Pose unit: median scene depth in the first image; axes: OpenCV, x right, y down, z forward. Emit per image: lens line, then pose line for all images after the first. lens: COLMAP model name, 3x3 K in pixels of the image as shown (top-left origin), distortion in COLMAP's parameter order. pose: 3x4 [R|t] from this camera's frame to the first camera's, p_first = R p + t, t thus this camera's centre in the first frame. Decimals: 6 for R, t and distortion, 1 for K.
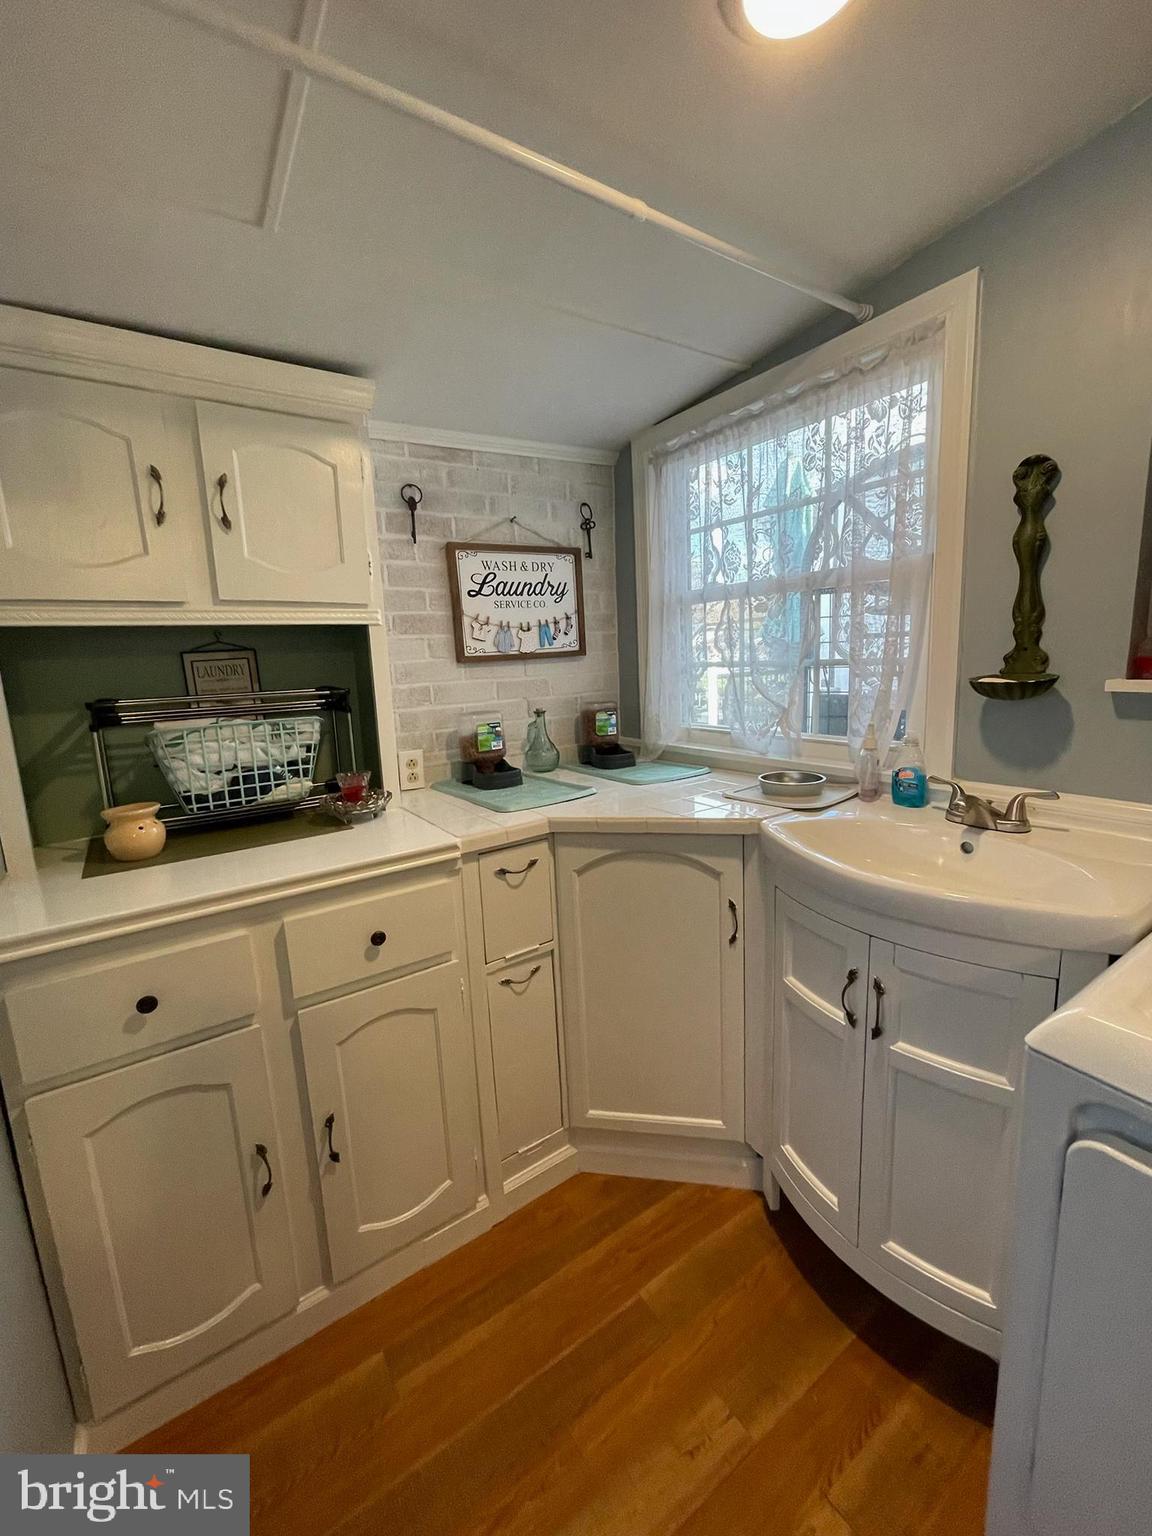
lens RADIAL K [[619.1, 0, 578.2], [0, 619.1, 760.6], [0, 0, 1]] dist [-0.005874, 0.001330]
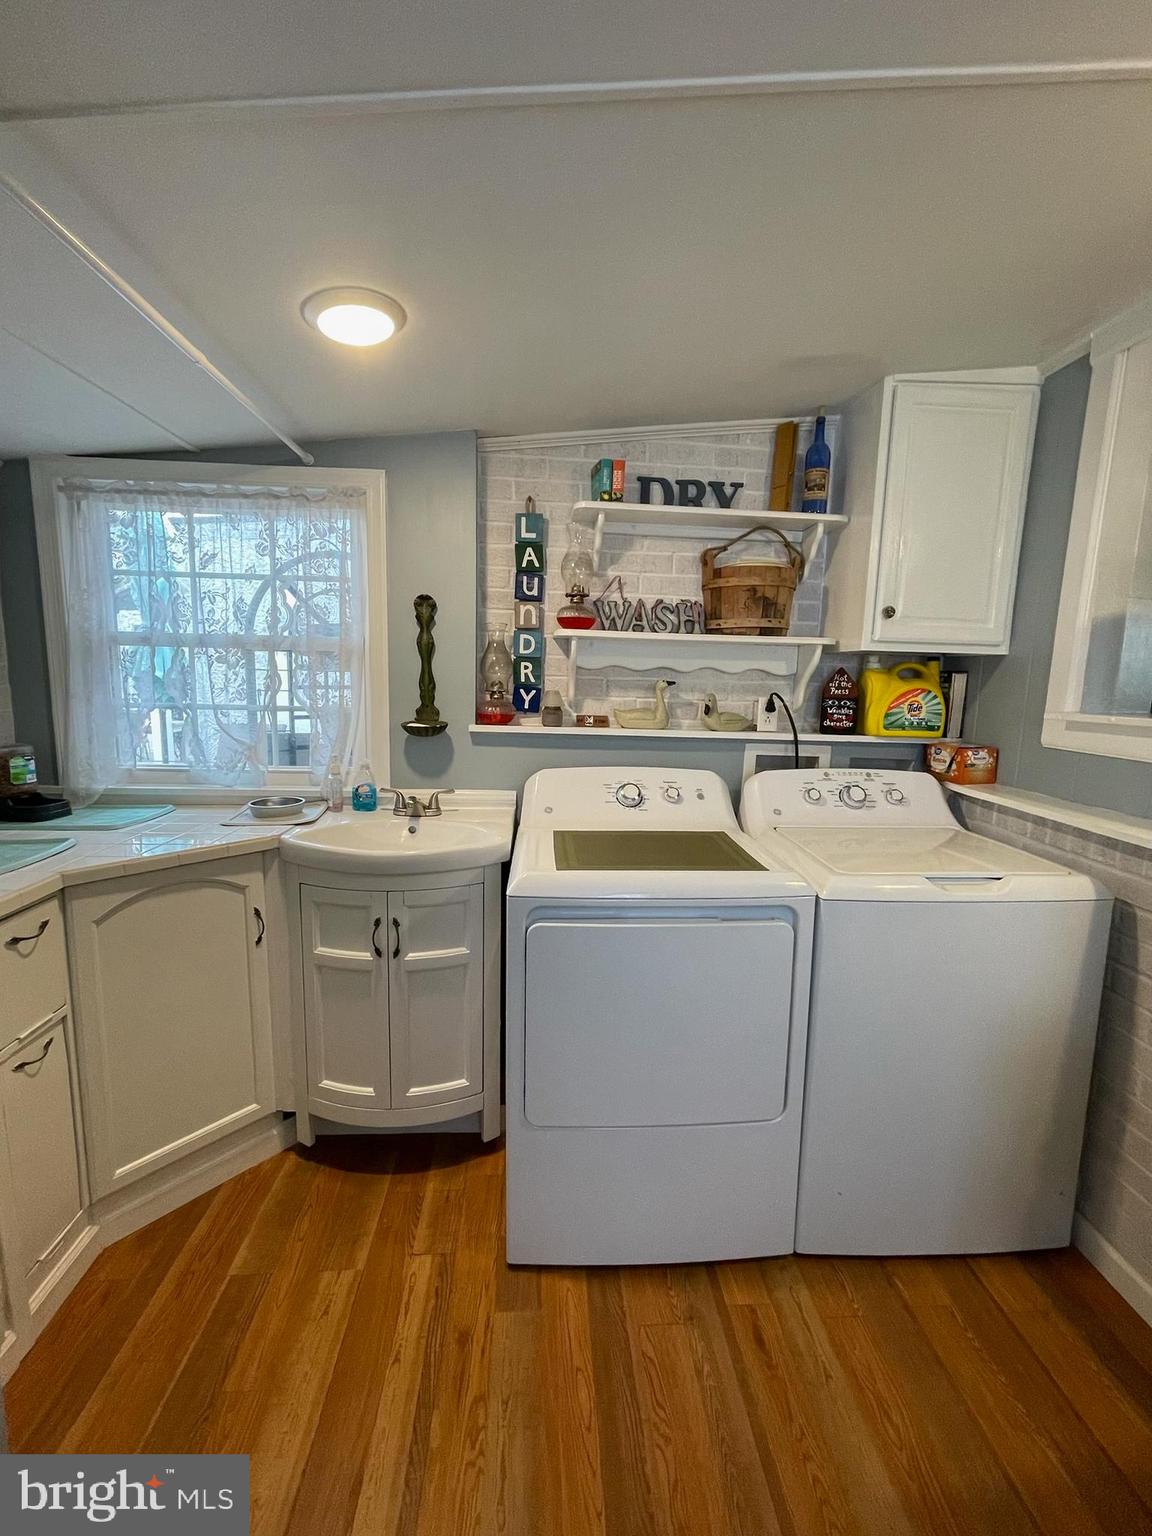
lens RADIAL K [[619.1, 0, 578.0], [0, 619.1, 765.6], [0, 0, 1]] dist [-0.005874, 0.001330]
pose [[0.508596, -0.065201, 0.858533, -0.447276], [0.097022, 0.995118, 0.018097, -0.009521], [-0.855521, 0.074093, 0.512439, -0.169238]]
